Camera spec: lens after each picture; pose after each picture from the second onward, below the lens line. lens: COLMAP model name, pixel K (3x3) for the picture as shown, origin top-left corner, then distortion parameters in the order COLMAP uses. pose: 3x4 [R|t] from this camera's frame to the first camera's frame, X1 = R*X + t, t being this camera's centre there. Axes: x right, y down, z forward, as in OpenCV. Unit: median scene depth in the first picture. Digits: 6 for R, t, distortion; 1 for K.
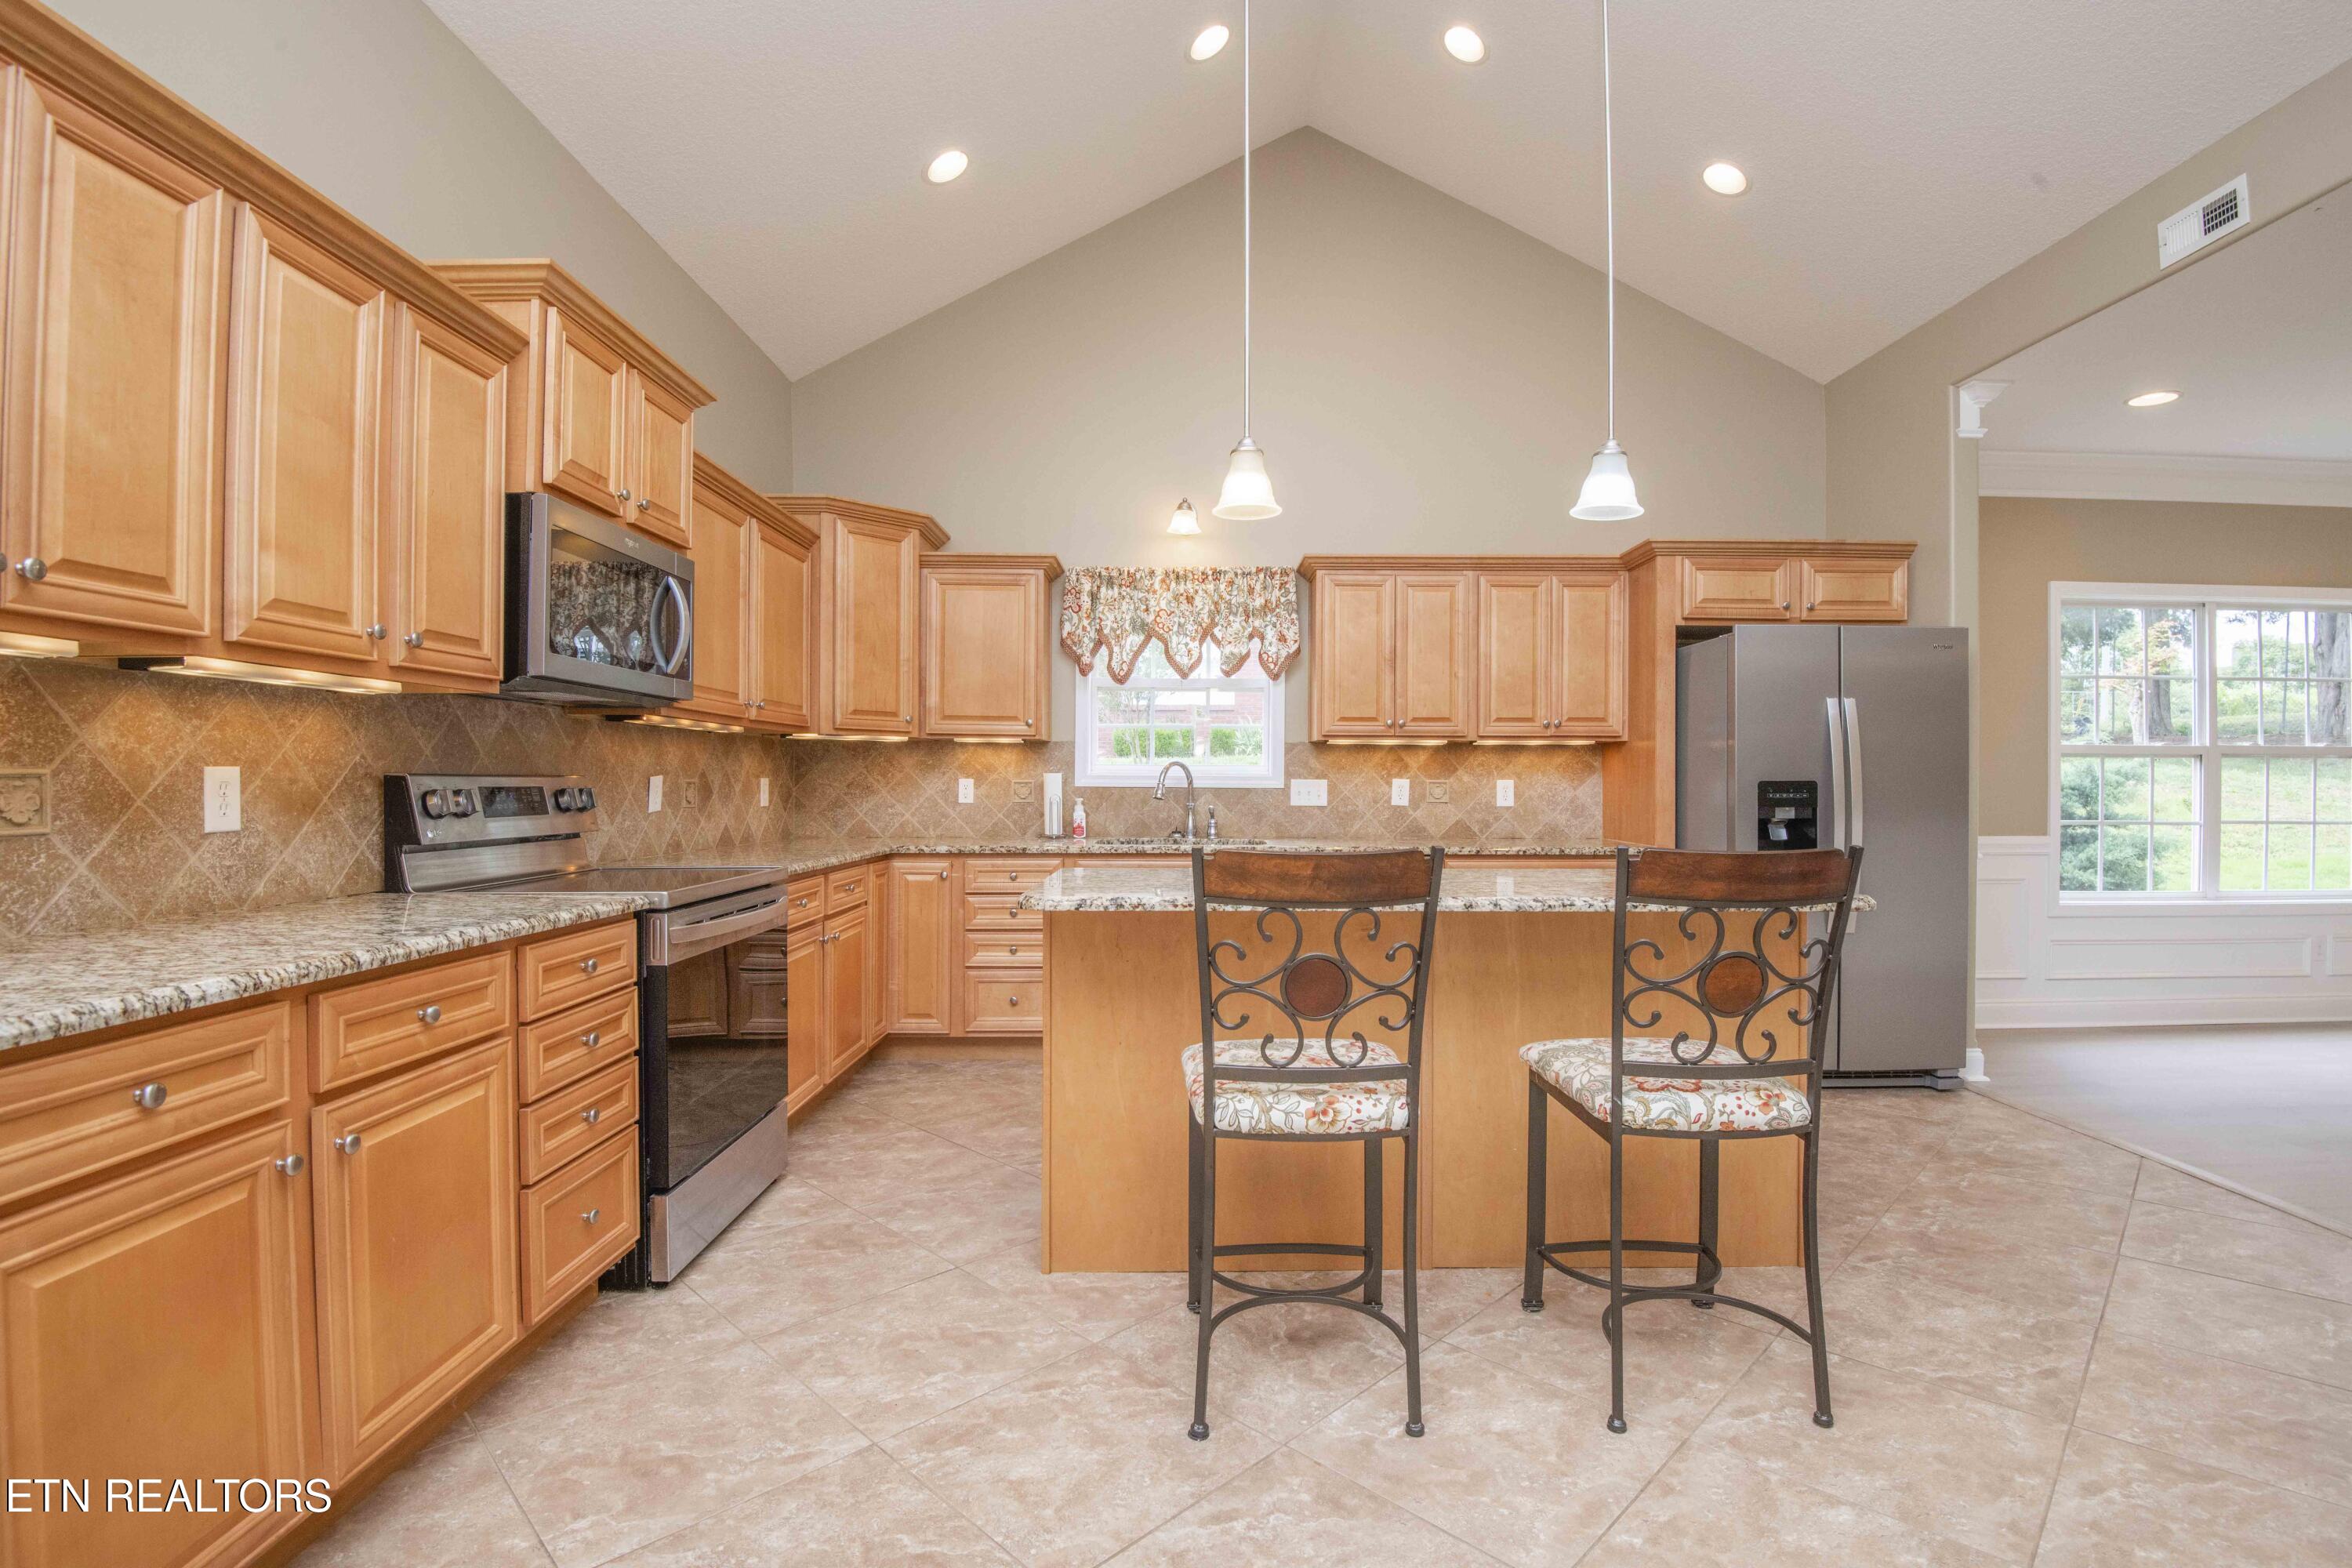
lens RADIAL K [[1085.9, 0, 1184.1], [0, 1085.9, 787.0], [0, 0, 1]] dist [-0.019024, -0.014726]
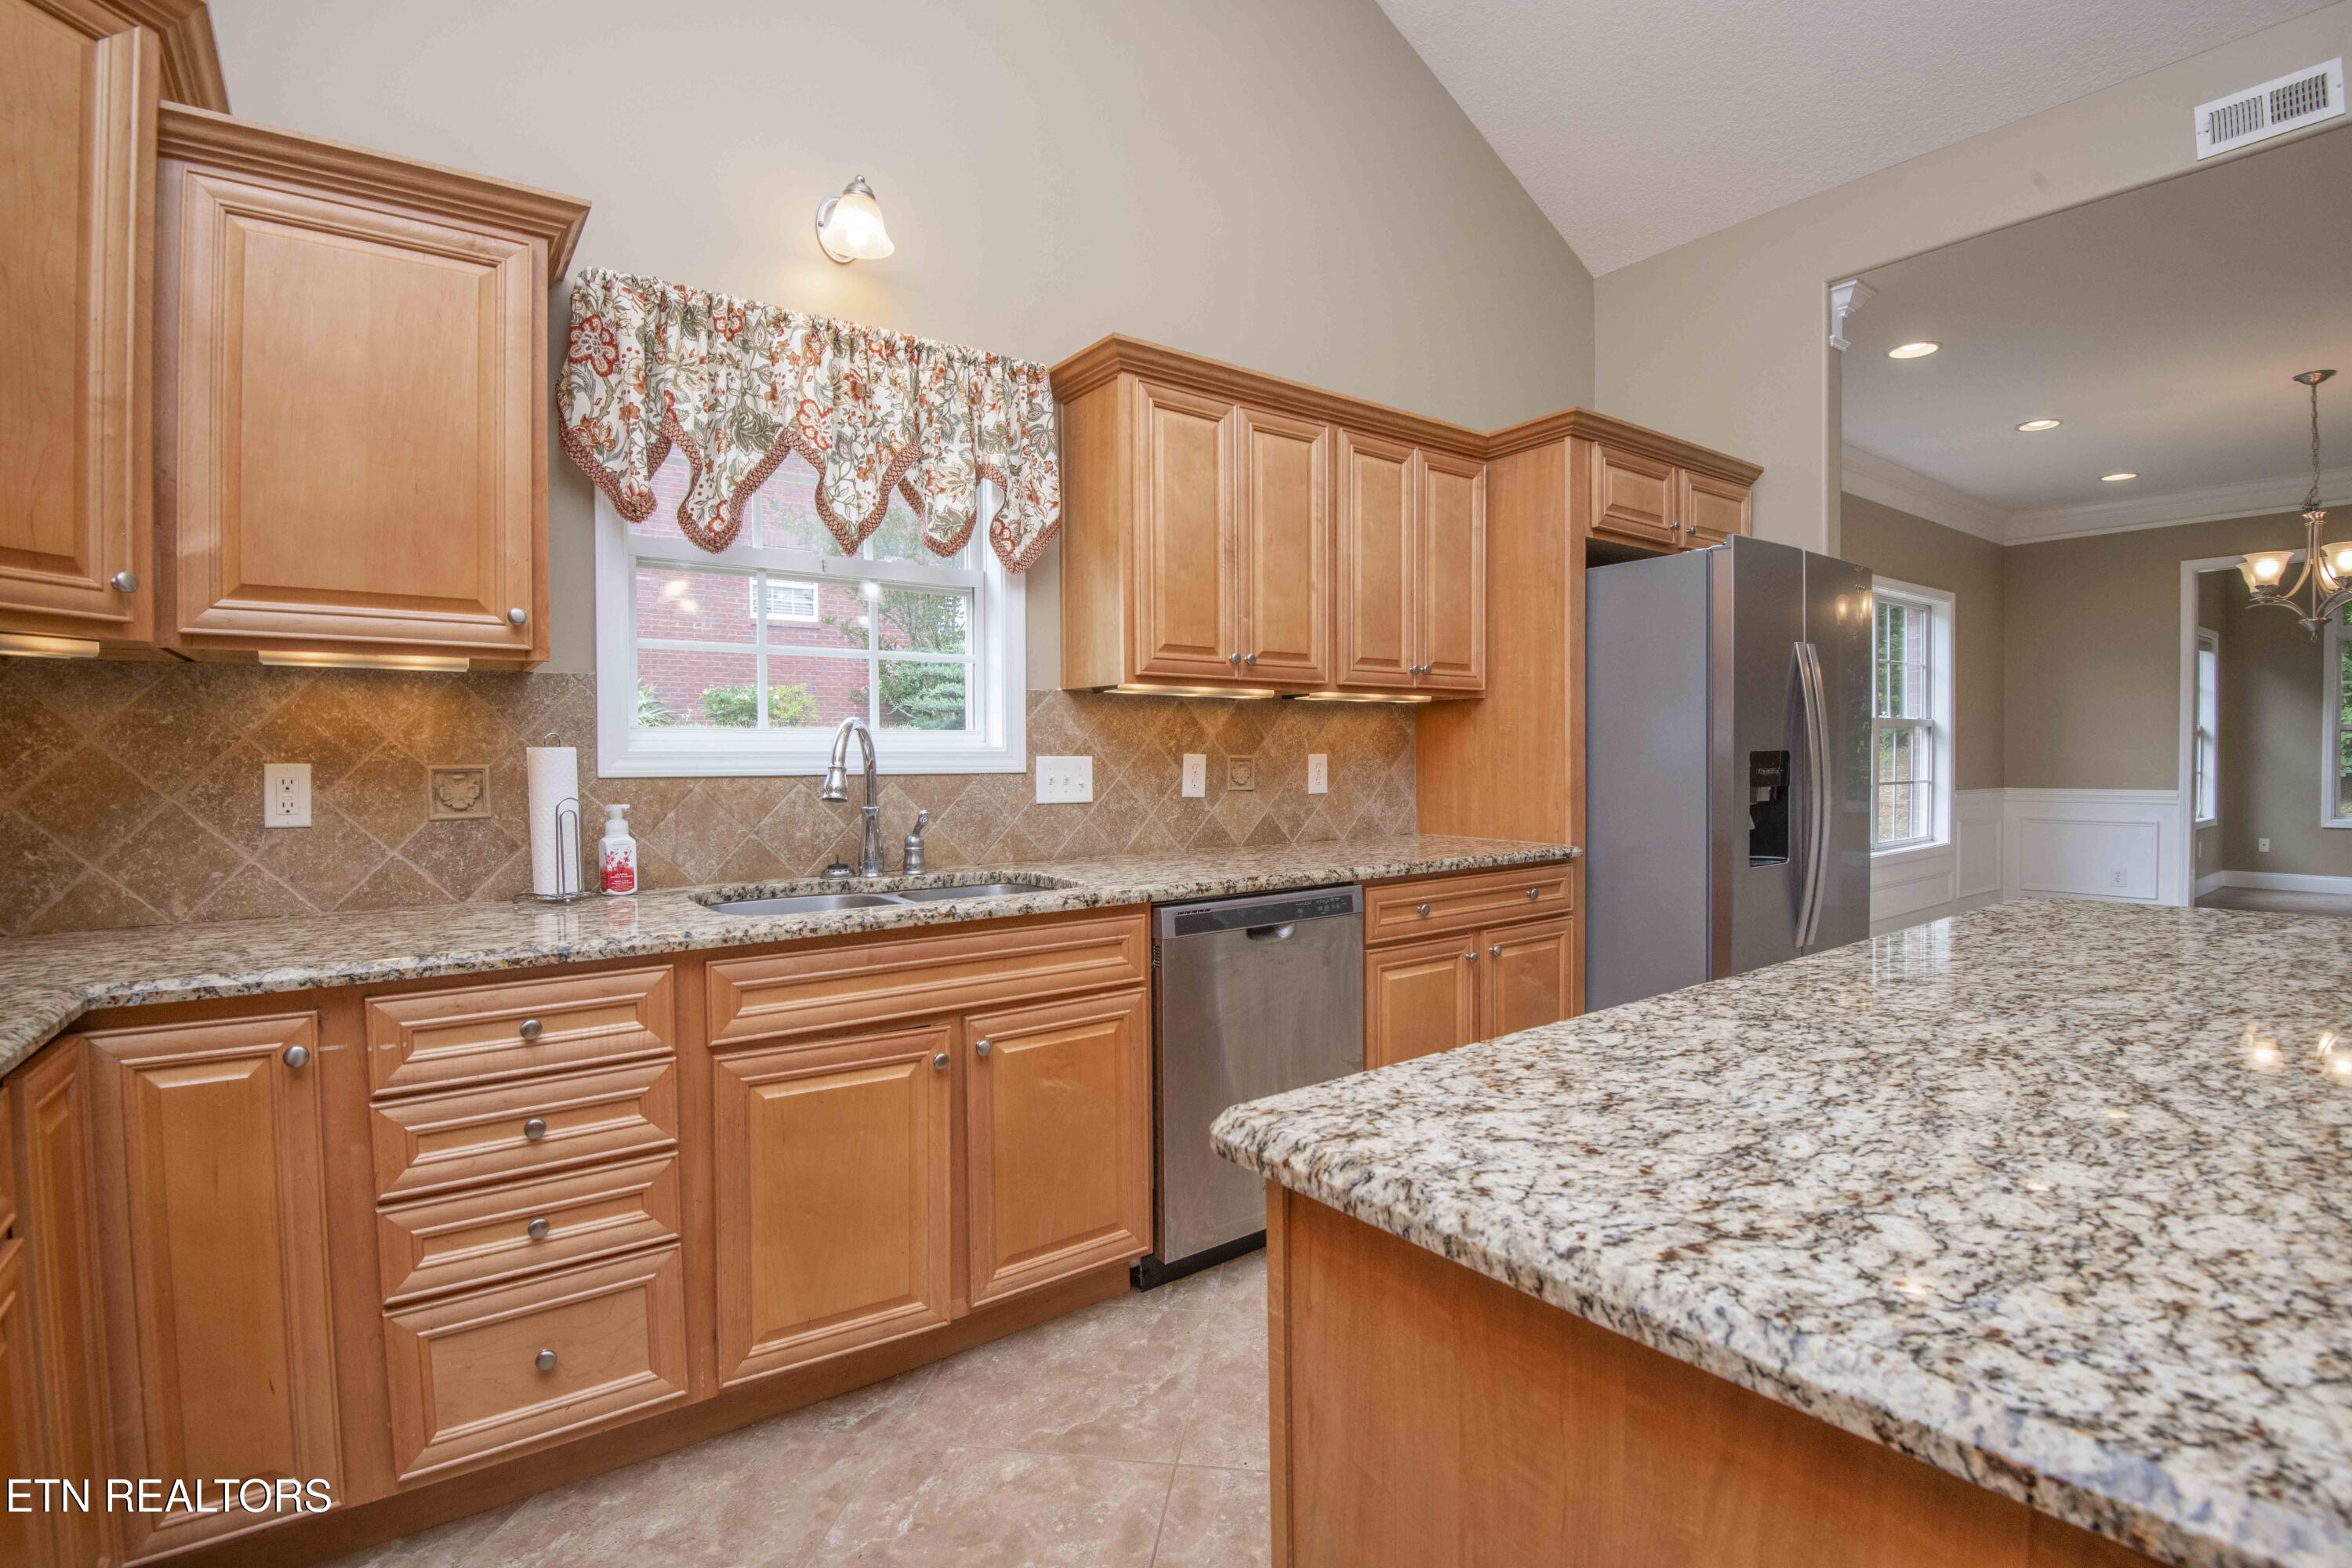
lens RADIAL K [[1085.9, 0, 1188.7], [0, 1085.9, 788.6], [0, 0, 1]] dist [-0.019024, -0.014726]
pose [[0.802932, -0.027525, 0.595434, -0.177067], [0.014022, 0.999529, 0.027297, -0.004761], [-0.595905, -0.013569, 0.802940, 0.532930]]
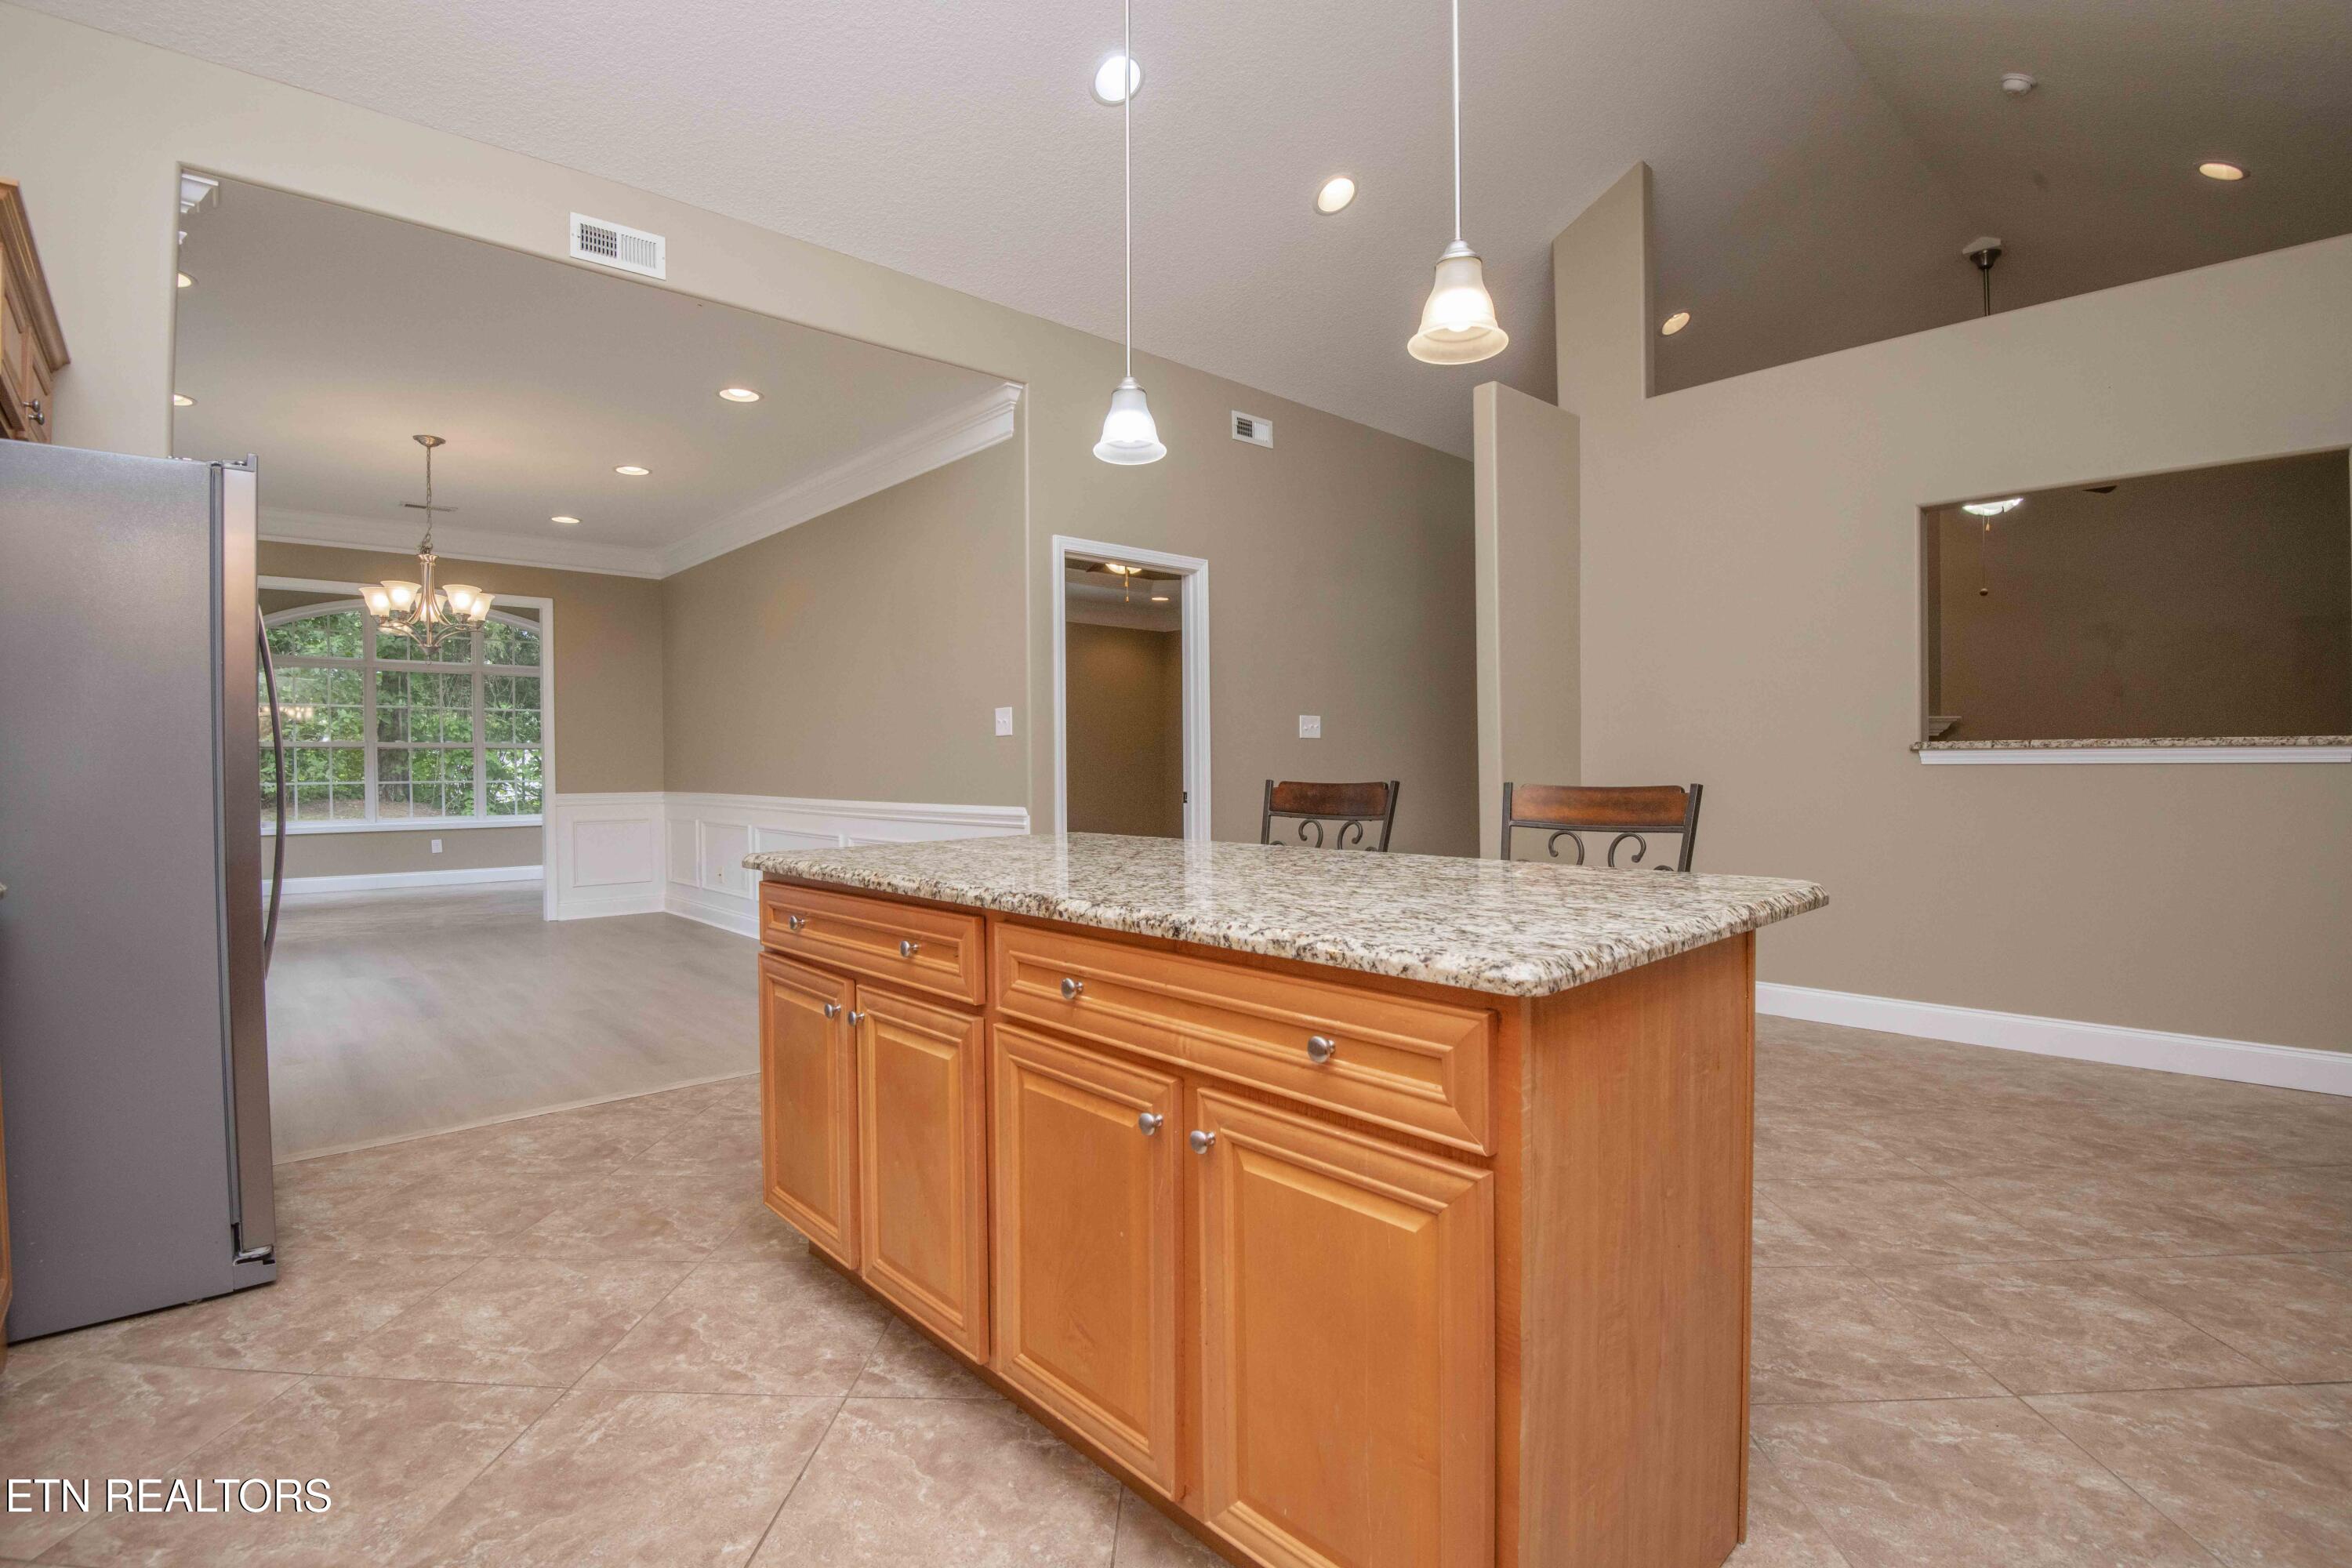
lens RADIAL K [[1085.9, 0, 1179.0], [0, 1085.9, 793.5], [0, 0, 1]] dist [-0.019024, -0.014726]
pose [[-0.675291, -0.017107, 0.737353, -0.182246], [0.007296, 0.999527, 0.029871, 0.009977], [-0.737516, 0.025551, -0.674847, 0.853140]]
